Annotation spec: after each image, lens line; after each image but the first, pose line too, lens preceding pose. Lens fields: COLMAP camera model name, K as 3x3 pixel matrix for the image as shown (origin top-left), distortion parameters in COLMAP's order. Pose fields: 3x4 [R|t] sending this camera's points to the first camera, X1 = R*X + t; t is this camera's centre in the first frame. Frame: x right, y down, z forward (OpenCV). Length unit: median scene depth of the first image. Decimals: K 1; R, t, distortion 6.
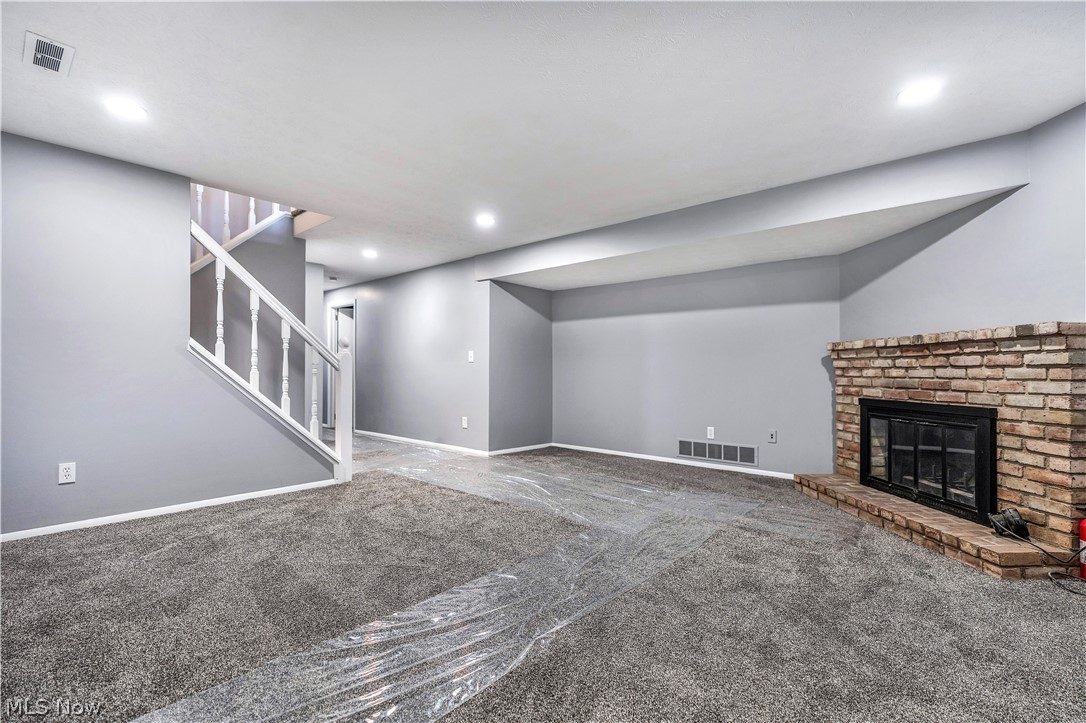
lens RADIAL K [[497.3, 0, 536.4], [0, 497.3, 368.8], [0, 0, 1]] dist [0.000783, 0.000640]
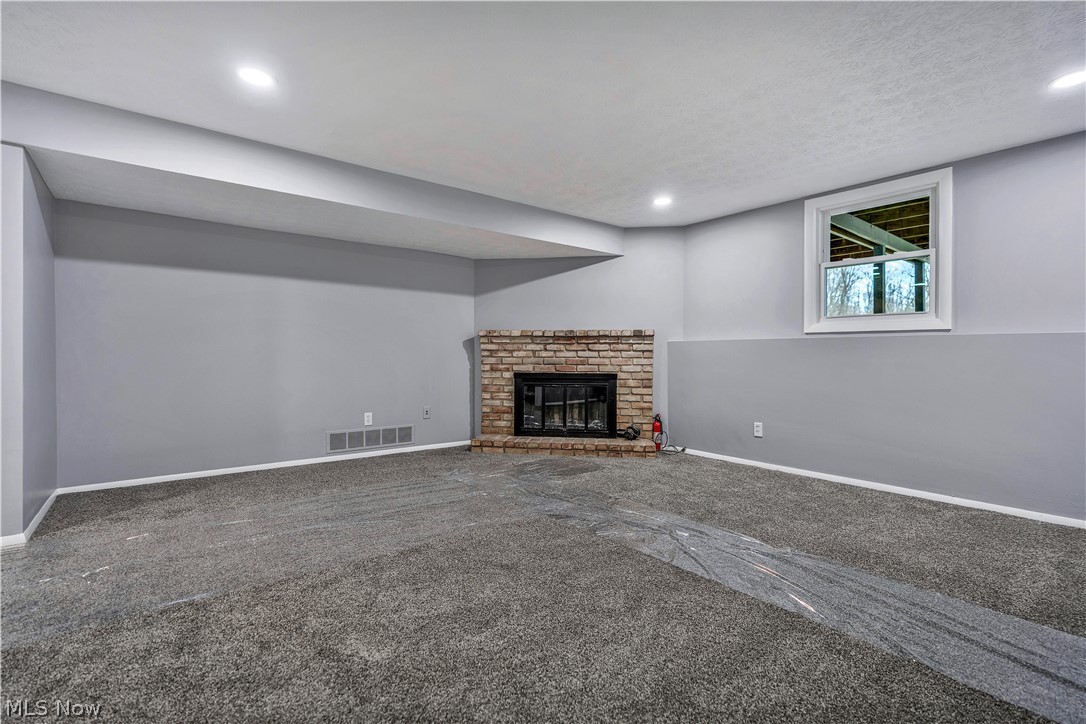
lens RADIAL K [[497.3, 0, 560.7], [0, 497.3, 354.1], [0, 0, 1]] dist [0.000783, 0.000640]
pose [[0.157758, -0.004396, 0.987468, -0.804121], [-0.009697, 0.999935, 0.006001, -0.001071], [-0.987430, -0.010522, 0.157705, 0.795135]]
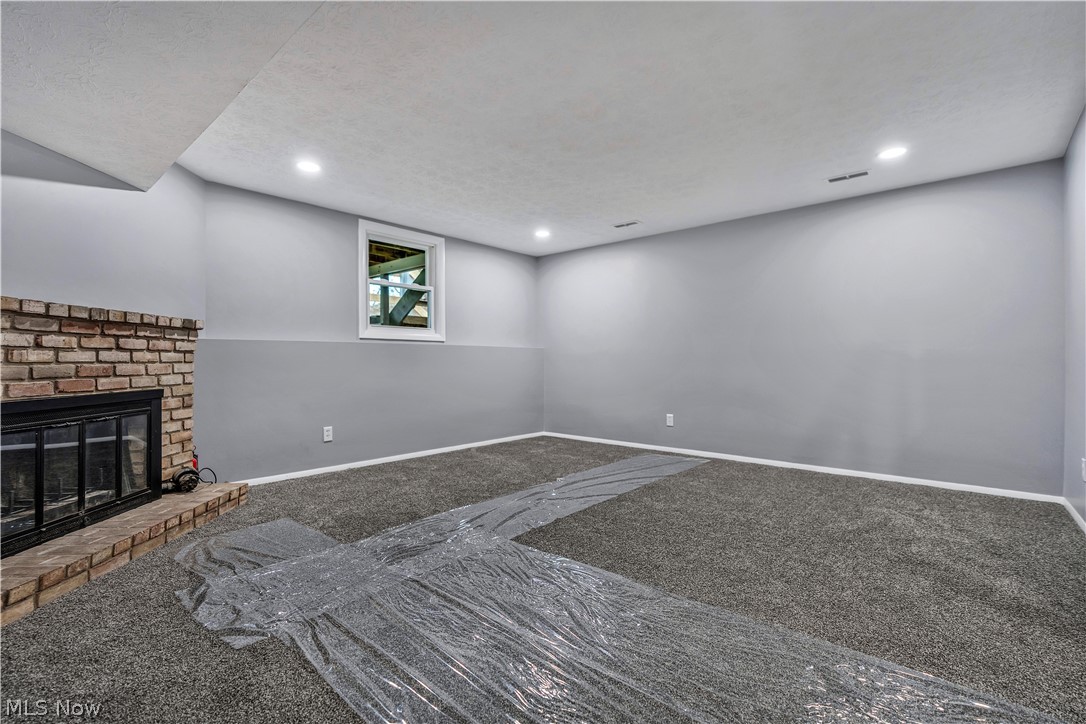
lens RADIAL K [[497.3, 0, 539.3], [0, 497.3, 359.2], [0, 0, 1]] dist [0.000783, 0.000640]
pose [[-0.999987, -0.003965, -0.003116, 0.074210], [-0.003941, 0.999961, -0.007938, 0.016676], [0.003148, -0.007925, -0.999964, 1.819056]]
